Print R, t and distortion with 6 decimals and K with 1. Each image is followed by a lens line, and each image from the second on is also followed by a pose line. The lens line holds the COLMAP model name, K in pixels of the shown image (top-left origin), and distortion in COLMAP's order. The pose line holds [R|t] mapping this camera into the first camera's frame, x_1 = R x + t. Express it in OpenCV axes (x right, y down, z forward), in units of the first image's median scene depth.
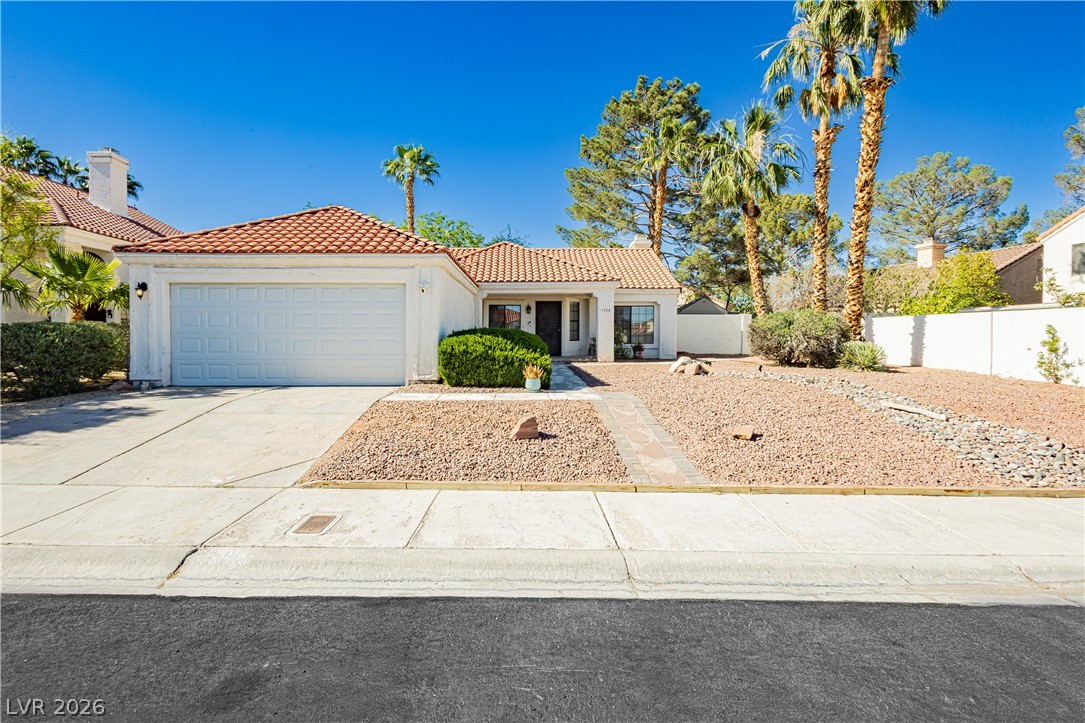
lens RADIAL K [[501.0, 0, 530.4], [0, 501.0, 343.5], [0, 0, 1]] dist [0.000189, -0.000474]
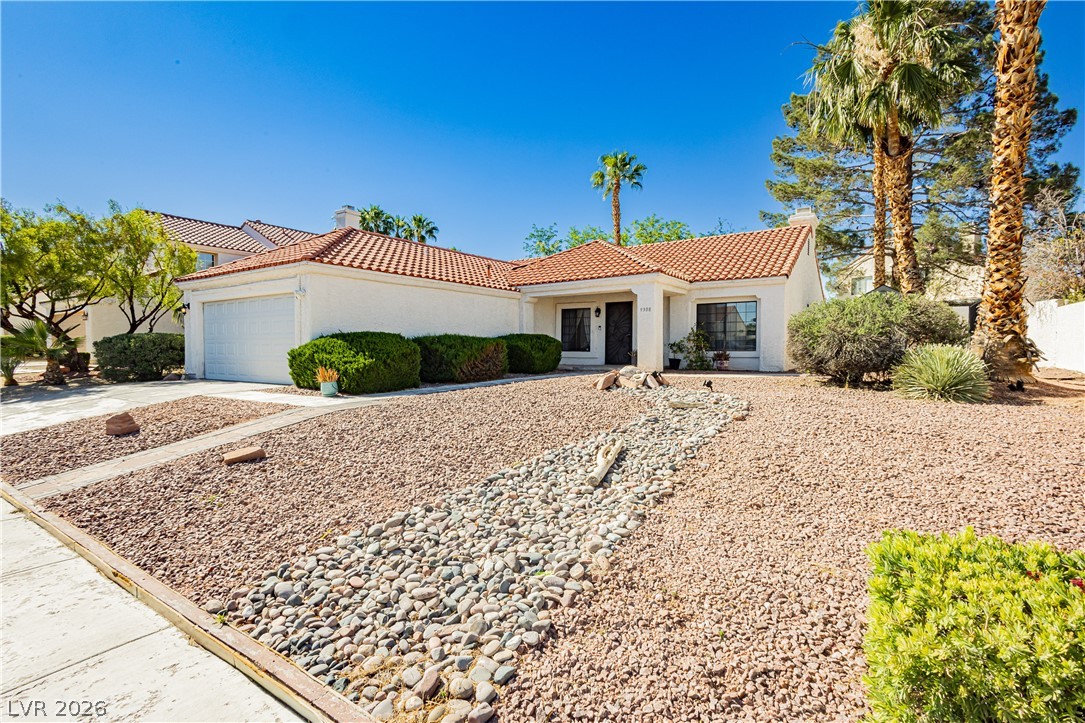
lens RADIAL K [[501.0, 0, 541.4], [0, 501.0, 355.7], [0, 0, 1]] dist [0.000189, -0.000474]
pose [[0.830921, 0.008045, -0.556332, 0.534604], [-0.006087, 0.999967, 0.005368, 0.007090], [0.556357, -0.001074, 0.830943, 0.258579]]
